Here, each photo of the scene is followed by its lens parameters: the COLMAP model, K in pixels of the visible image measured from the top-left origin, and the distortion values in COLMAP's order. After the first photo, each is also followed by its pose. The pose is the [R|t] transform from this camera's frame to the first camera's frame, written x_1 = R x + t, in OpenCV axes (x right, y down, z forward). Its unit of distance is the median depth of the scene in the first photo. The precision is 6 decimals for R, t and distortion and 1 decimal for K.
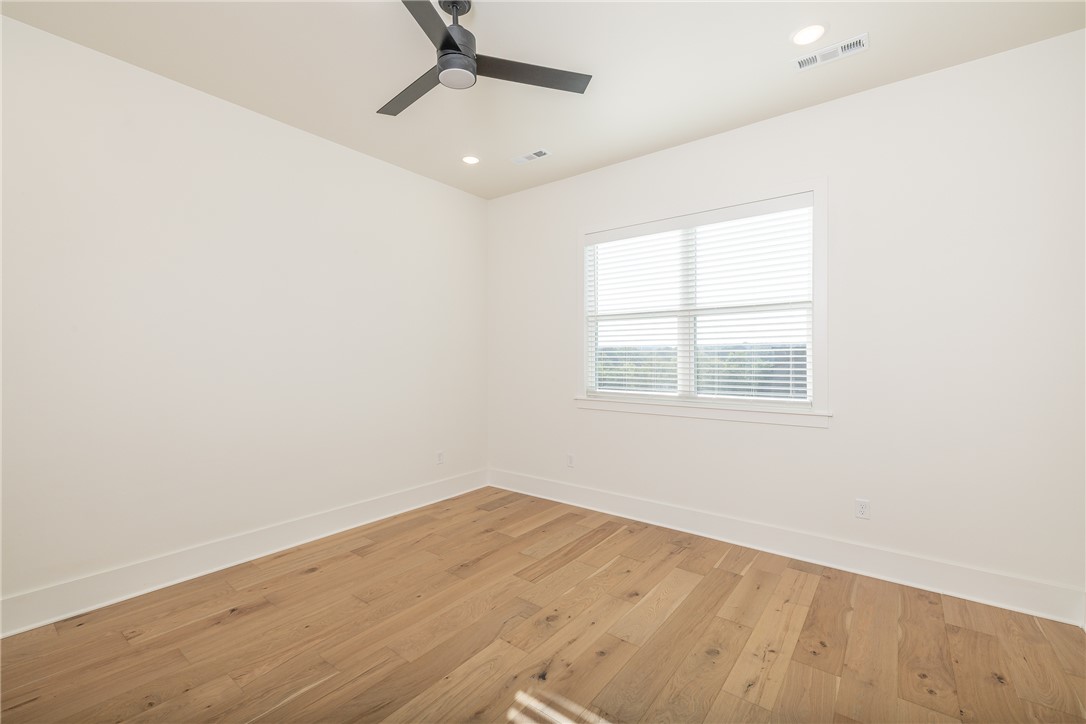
lens RADIAL K [[462.8, 0, 551.2], [0, 462.8, 362.6], [0, 0, 1]] dist [0.001405, 0.001001]
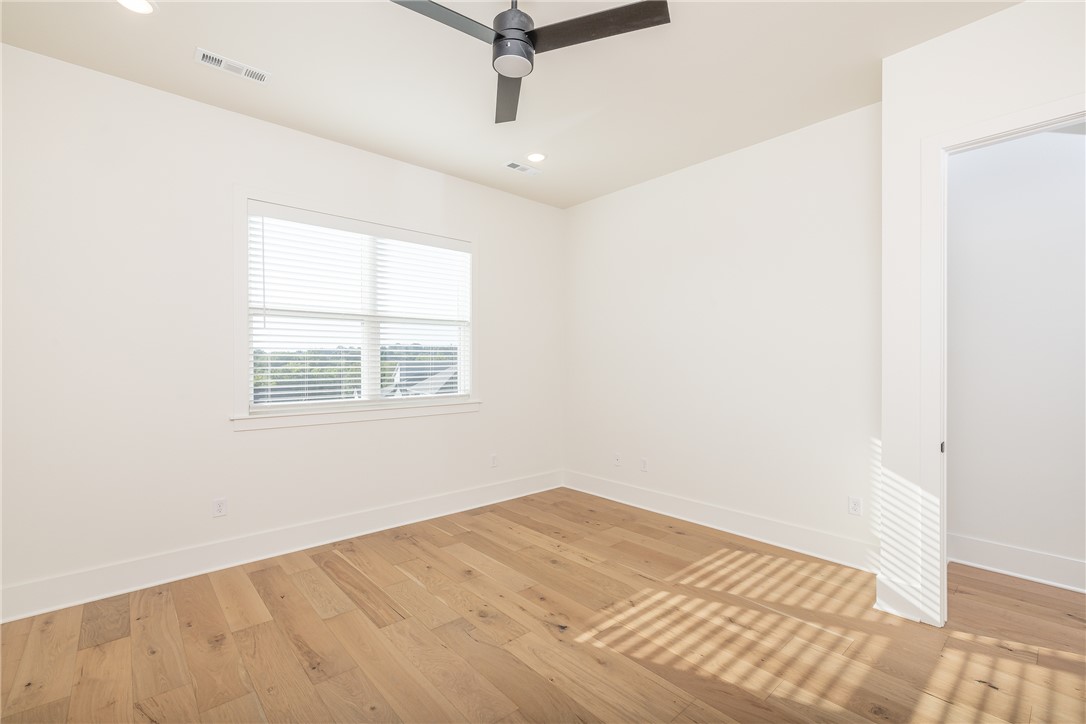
lens RADIAL K [[462.8, 0, 541.9], [0, 462.8, 366.4], [0, 0, 1]] dist [0.001405, 0.001001]
pose [[0.203904, -0.012268, 0.978914, -0.664198], [0.013939, 0.999856, 0.009627, -0.006316], [-0.978892, 0.011682, 0.204046, 0.444474]]
